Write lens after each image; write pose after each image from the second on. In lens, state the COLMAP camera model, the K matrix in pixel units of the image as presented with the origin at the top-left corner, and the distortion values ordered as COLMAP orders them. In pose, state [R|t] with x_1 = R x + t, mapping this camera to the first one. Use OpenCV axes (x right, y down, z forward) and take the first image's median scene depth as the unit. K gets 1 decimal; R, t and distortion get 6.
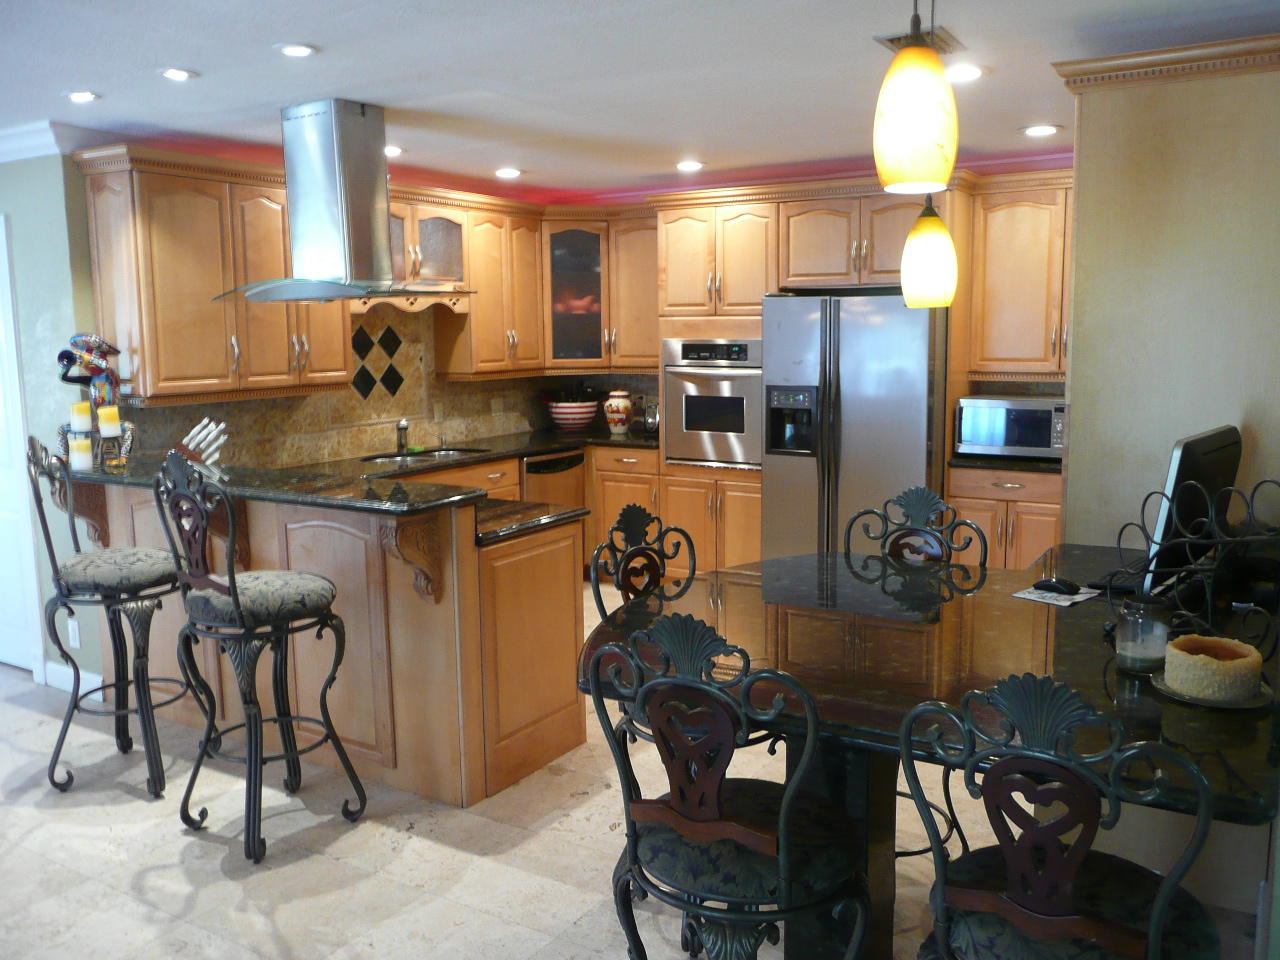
lens RADIAL K [[1075.2, 0, 643.3], [0, 1075.2, 482.3], [0, 0, 1]] dist [-0.041075, 0.048602]
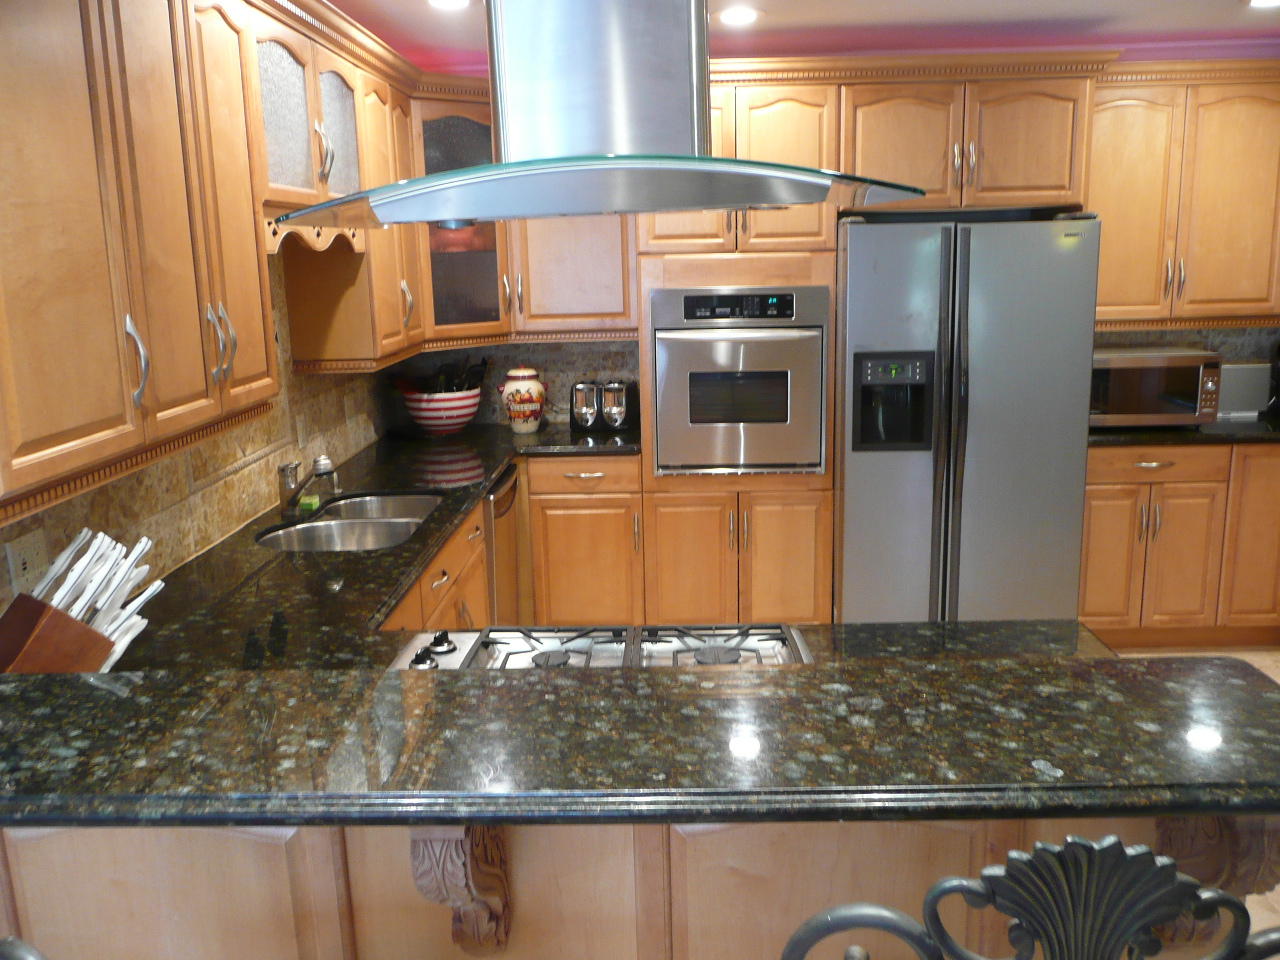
lens RADIAL K [[1075.2, 0, 643.3], [0, 1075.2, 482.3], [0, 0, 1]] dist [-0.041075, 0.048602]
pose [[0.865874, -0.115548, 0.486736, -0.330481], [0.087367, 0.992935, 0.080296, -0.071245], [-0.492575, -0.027001, 0.869851, 0.441486]]
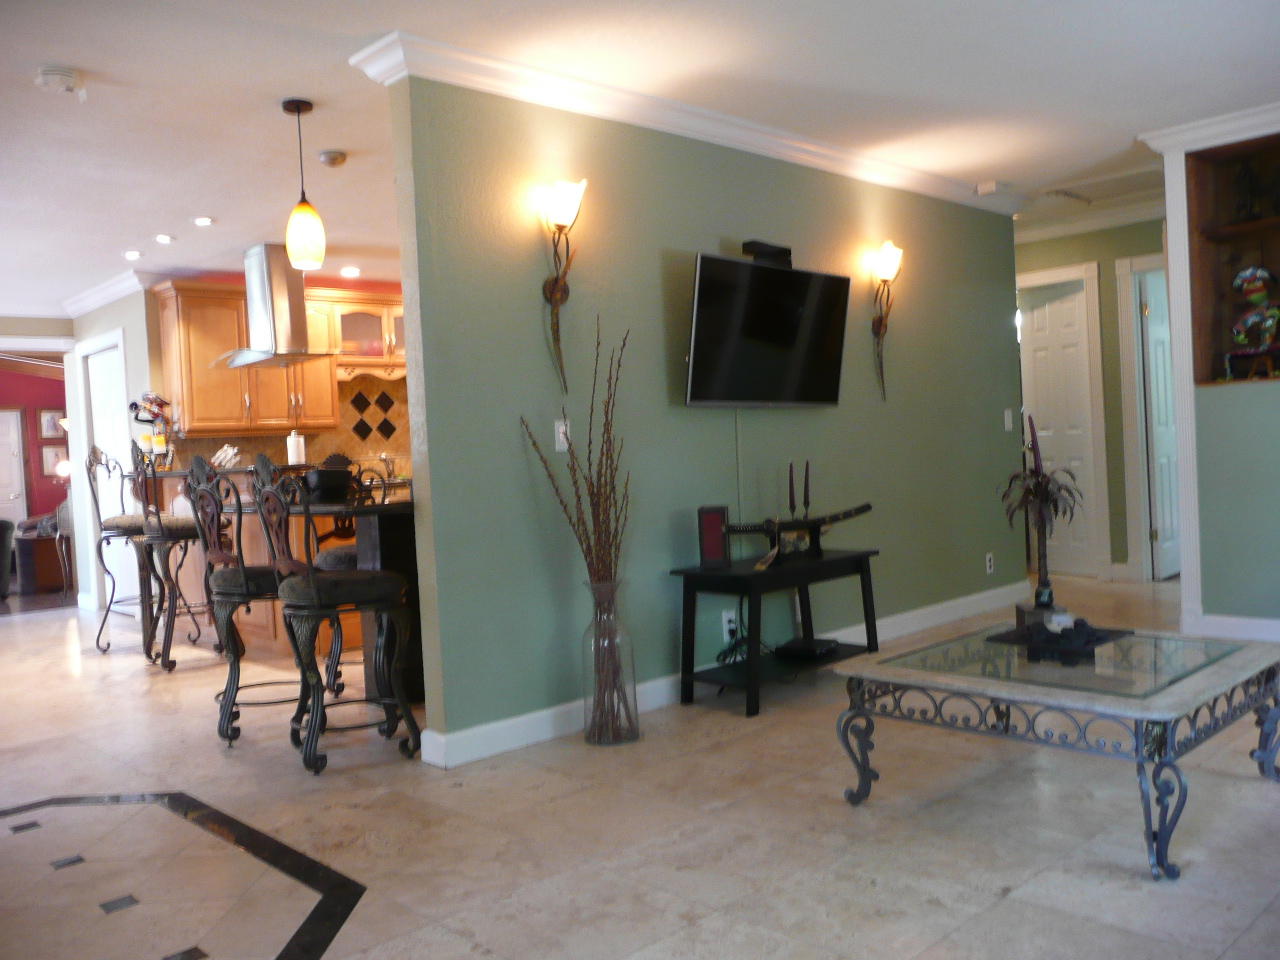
lens RADIAL K [[1075.2, 0, 643.3], [0, 1075.2, 482.3], [0, 0, 1]] dist [-0.041075, 0.048602]
pose [[0.967035, -0.030742, -0.252782, 0.456321], [0.004687, 0.994667, -0.103036, 0.124564], [0.254601, 0.098455, 0.962021, -0.280991]]
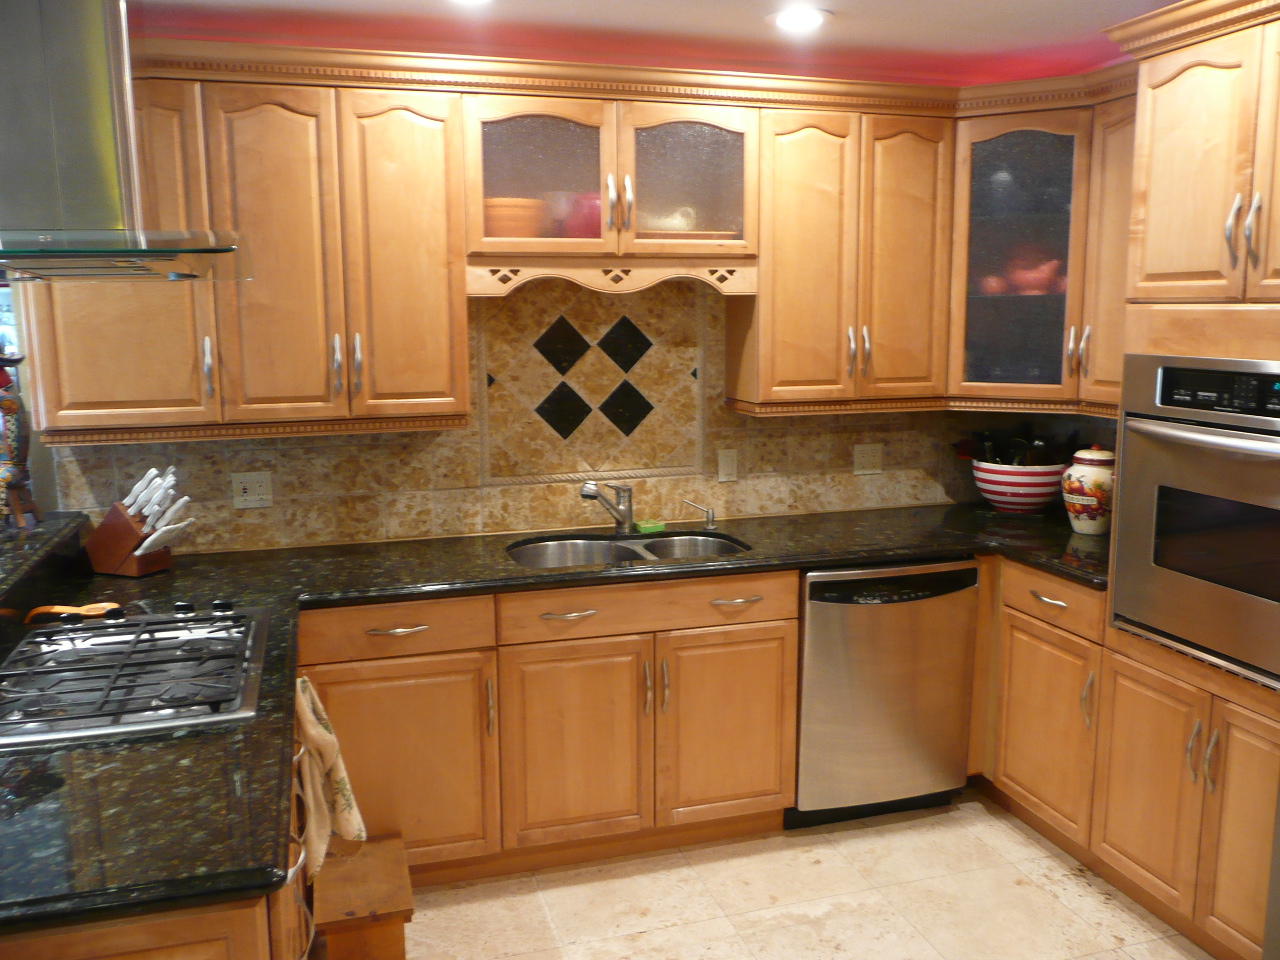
lens RADIAL K [[1075.2, 0, 643.3], [0, 1075.2, 482.3], [0, 0, 1]] dist [-0.041075, 0.048602]
pose [[0.751385, 0.109992, -0.650633, 0.167151], [-0.096843, 0.993714, 0.056152, -0.088880], [0.652719, 0.020818, 0.757314, 0.554191]]
